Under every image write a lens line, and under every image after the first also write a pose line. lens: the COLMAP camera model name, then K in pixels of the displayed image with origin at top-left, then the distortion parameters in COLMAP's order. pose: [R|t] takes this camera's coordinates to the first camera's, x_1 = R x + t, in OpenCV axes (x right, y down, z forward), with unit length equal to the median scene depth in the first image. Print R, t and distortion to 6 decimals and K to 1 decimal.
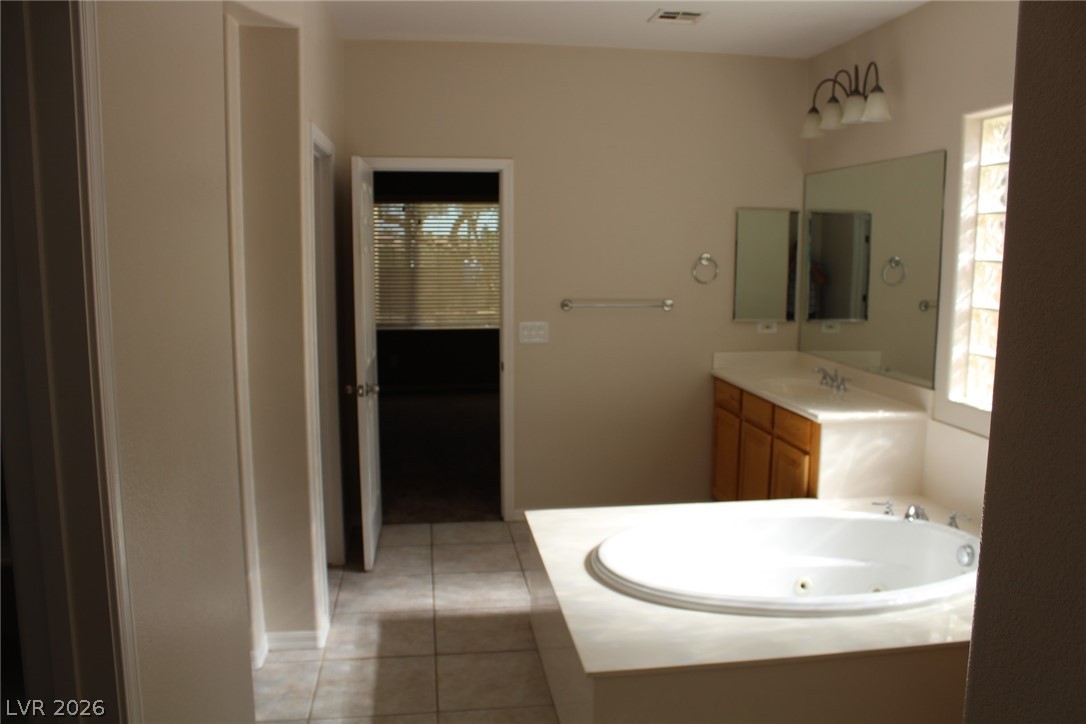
lens RADIAL K [[893.4, 0, 555.4], [0, 893.4, 365.4], [0, 0, 1]] dist [-0.167334, 0.142863]
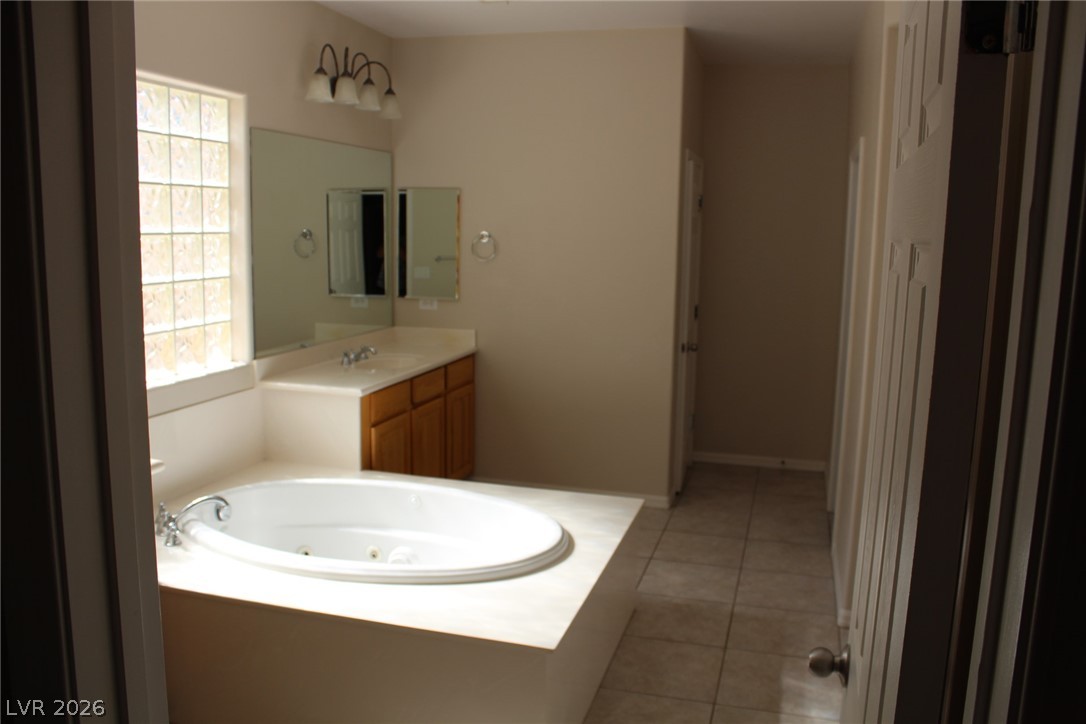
lens RADIAL K [[905.7, 0, 566.7], [0, 905.7, 369.4], [0, 0, 1]] dist [-0.167936, 0.137354]
pose [[-0.920886, -0.087205, 0.379954, -0.324439], [0.027494, 0.957703, 0.286443, -0.256028], [-0.388862, 0.274228, -0.879537, 1.819776]]
